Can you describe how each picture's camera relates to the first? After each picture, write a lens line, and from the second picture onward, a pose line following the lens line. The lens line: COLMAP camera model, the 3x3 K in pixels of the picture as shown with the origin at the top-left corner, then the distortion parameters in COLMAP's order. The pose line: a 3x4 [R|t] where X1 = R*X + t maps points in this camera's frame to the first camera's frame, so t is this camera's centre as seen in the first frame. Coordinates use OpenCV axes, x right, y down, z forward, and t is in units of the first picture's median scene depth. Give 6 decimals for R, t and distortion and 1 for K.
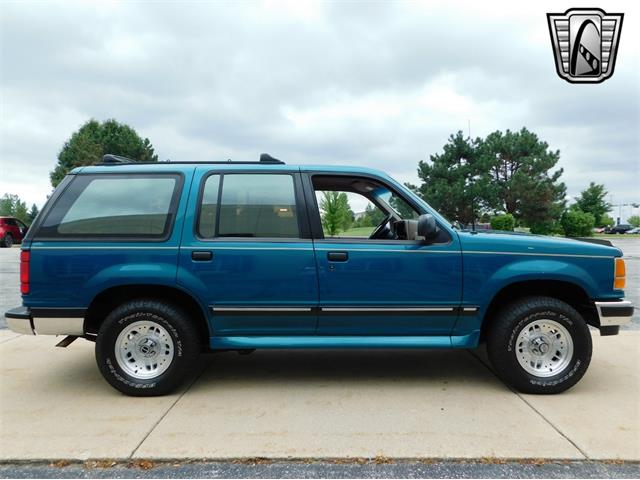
lens RADIAL K [[475.7, 0, 320.0], [0, 475.7, 240.0], [0, 0, 1]] dist [-0.001720, 0.008323]
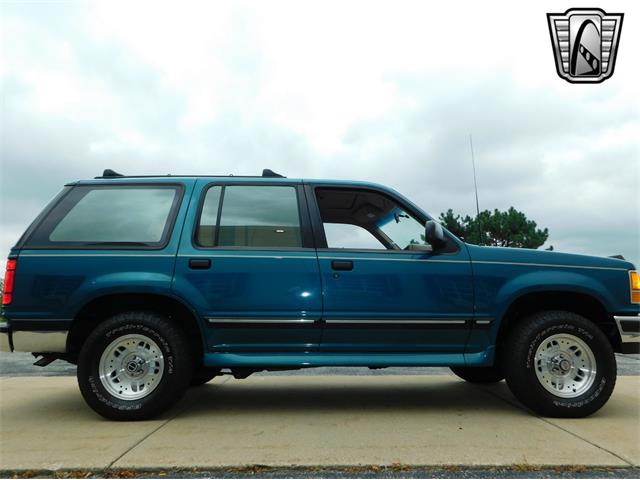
lens RADIAL K [[475.7, 0, 320.0], [0, 475.7, 240.0], [0, 0, 1]] dist [-0.001720, 0.008323]
pose [[0.999855, 0.004002, 0.016565, -0.023036], [-0.000973, 0.983850, -0.178990, 0.152115], [-0.017014, 0.178948, 0.983711, 0.050752]]
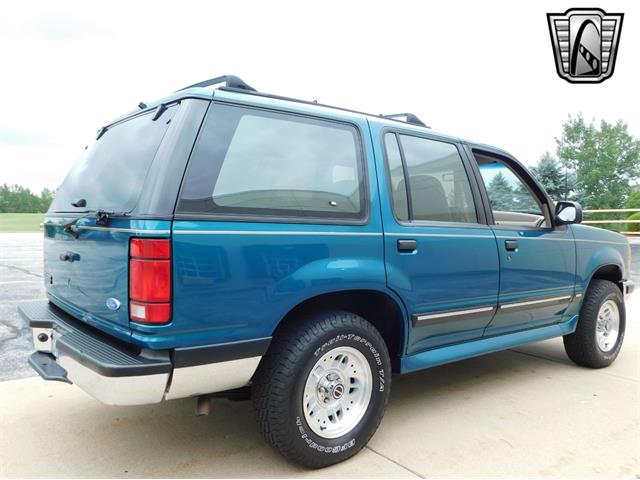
lens RADIAL K [[533.3, 0, 320.0], [0, 533.3, 240.0], [0, 0, 1]] dist [0.002747, 0.001679]
pose [[0.777472, -0.000961, 0.628917, -0.829155], [-0.007602, 0.999911, 0.010925, 0.017000], [-0.628872, -0.013275, 0.777396, 0.448626]]
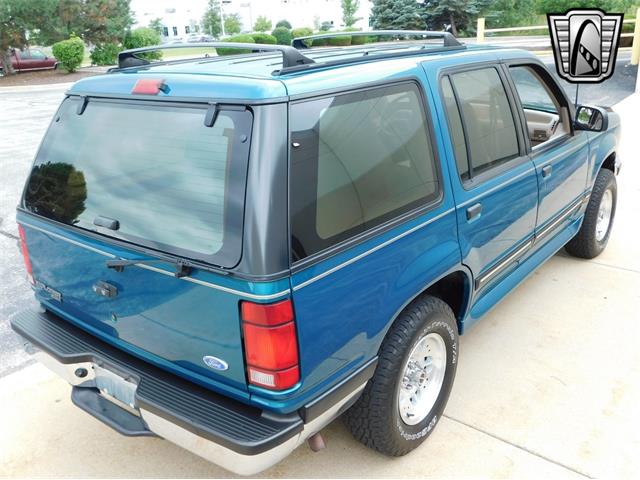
lens RADIAL K [[612.9, 0, 320.0], [0, 612.9, 240.0], [0, 0, 1]] dist [0.002732, 0.008869]
pose [[0.625493, -0.279489, 0.728454, -0.973334], [0.063177, 0.948717, 0.309751, -0.196974], [-0.777668, -0.147726, 0.611072, 0.628269]]
